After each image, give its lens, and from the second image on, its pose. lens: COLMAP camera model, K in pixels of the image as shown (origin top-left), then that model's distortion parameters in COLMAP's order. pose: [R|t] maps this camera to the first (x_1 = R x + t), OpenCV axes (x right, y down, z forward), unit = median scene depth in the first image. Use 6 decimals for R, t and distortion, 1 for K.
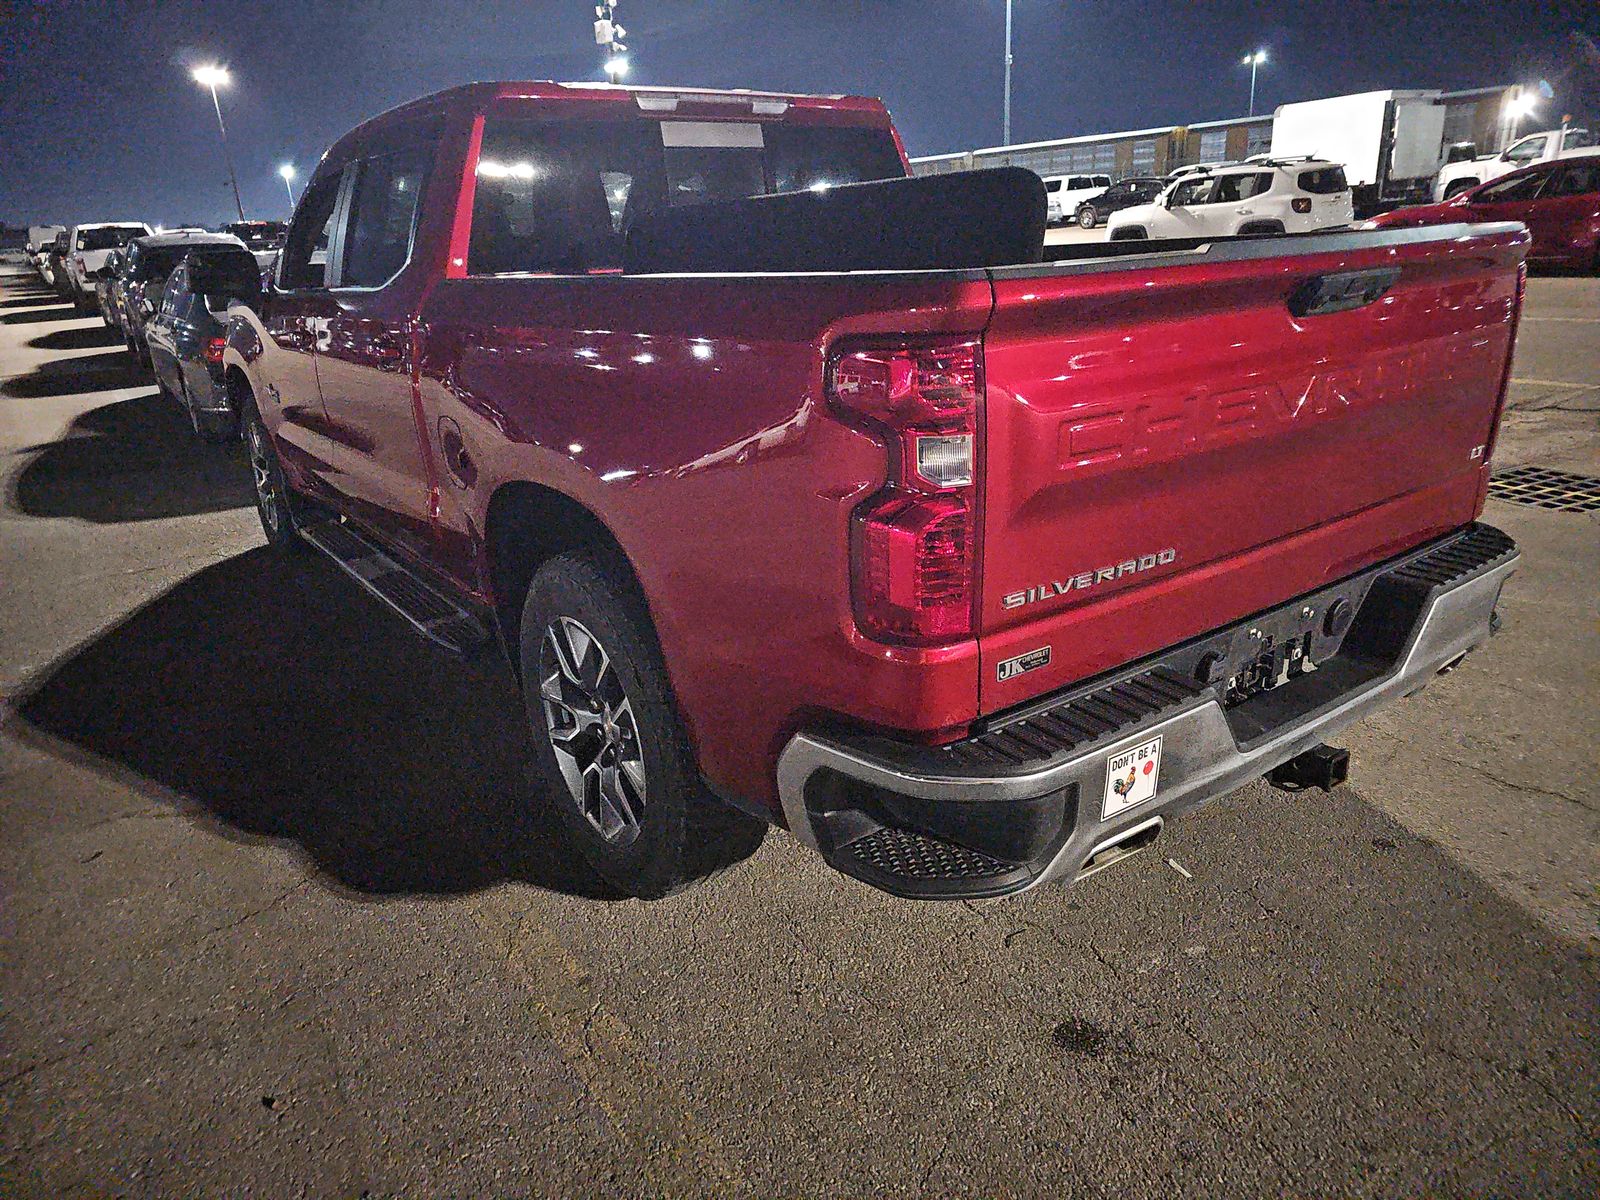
lens RADIAL K [[1060.9, 0, 800.0], [0, 1060.9, 600.0], [0, 0, 1]] dist [-0.003174, -0.000557]
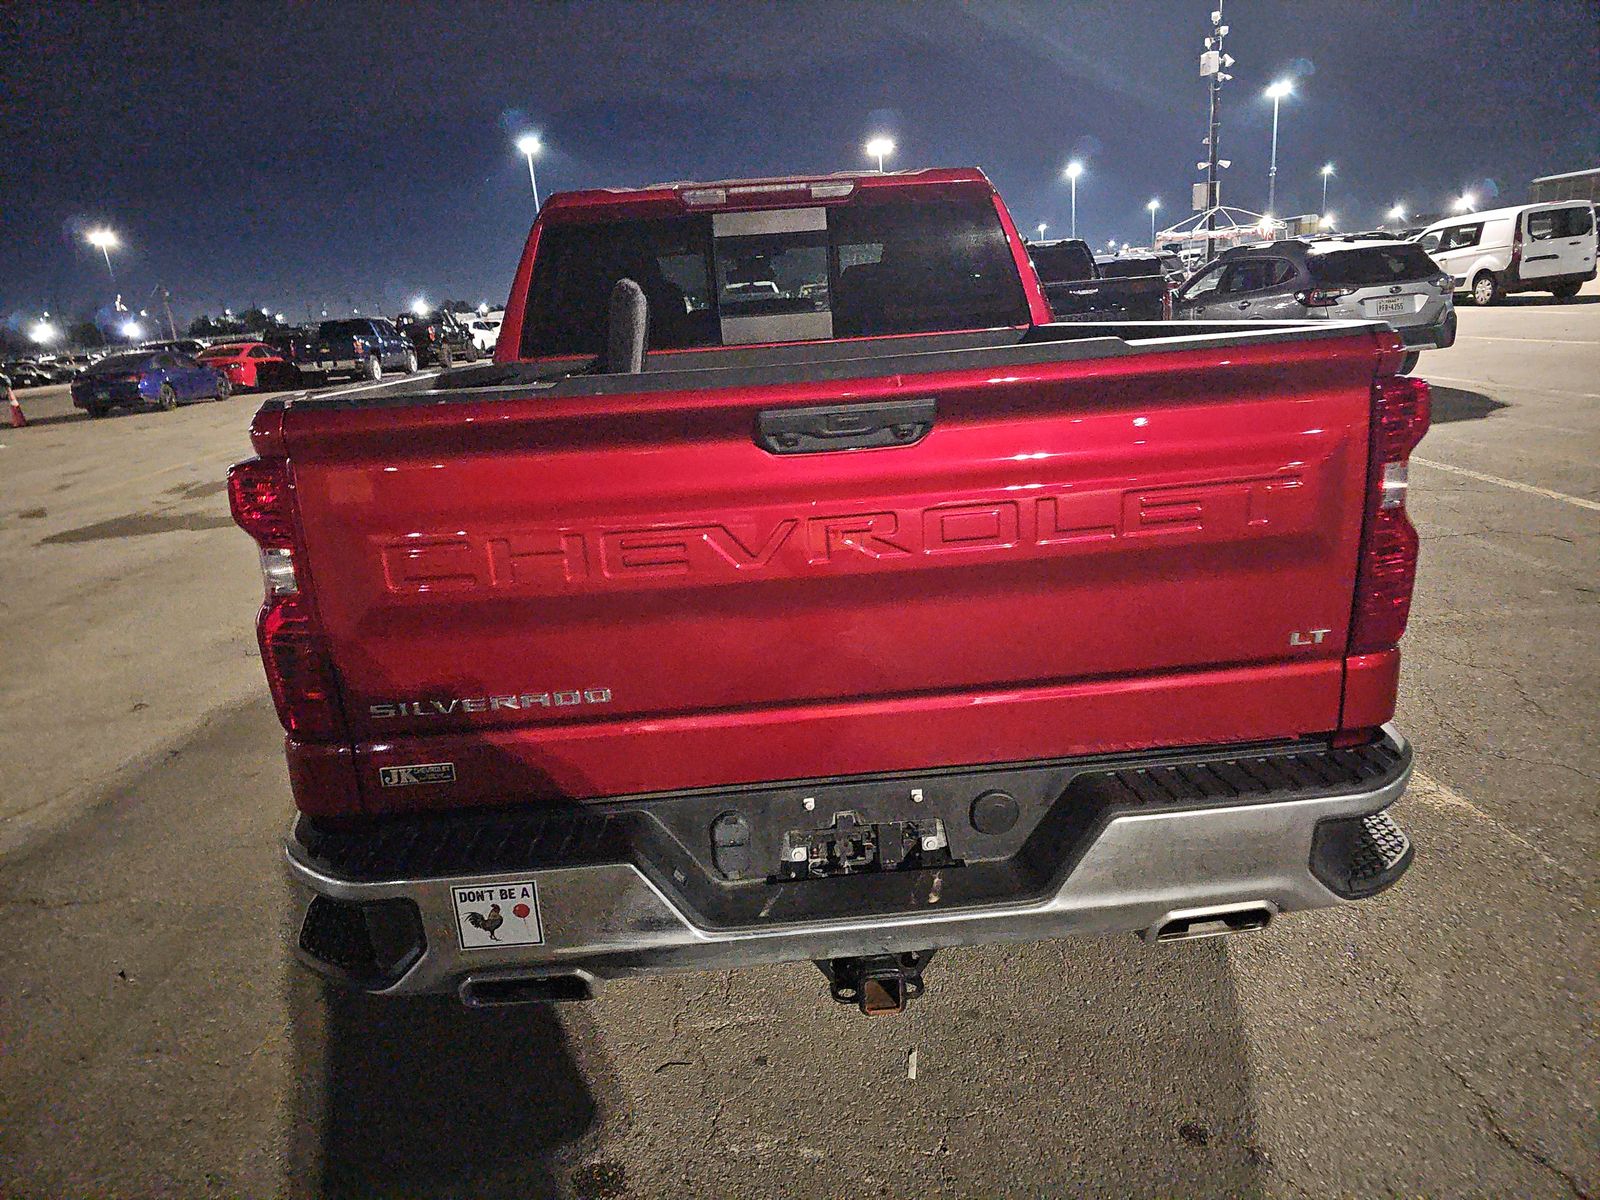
lens RADIAL K [[1075.7, 0, 800.1], [0, 1075.7, 590.4], [0, 0, 1]] dist [0.005465, 0.003668]
pose [[0.848751, 0.118860, -0.515261, 0.543488], [-0.141550, 0.989919, -0.004811, -0.085344], [0.509495, 0.077019, 0.857020, 0.148994]]
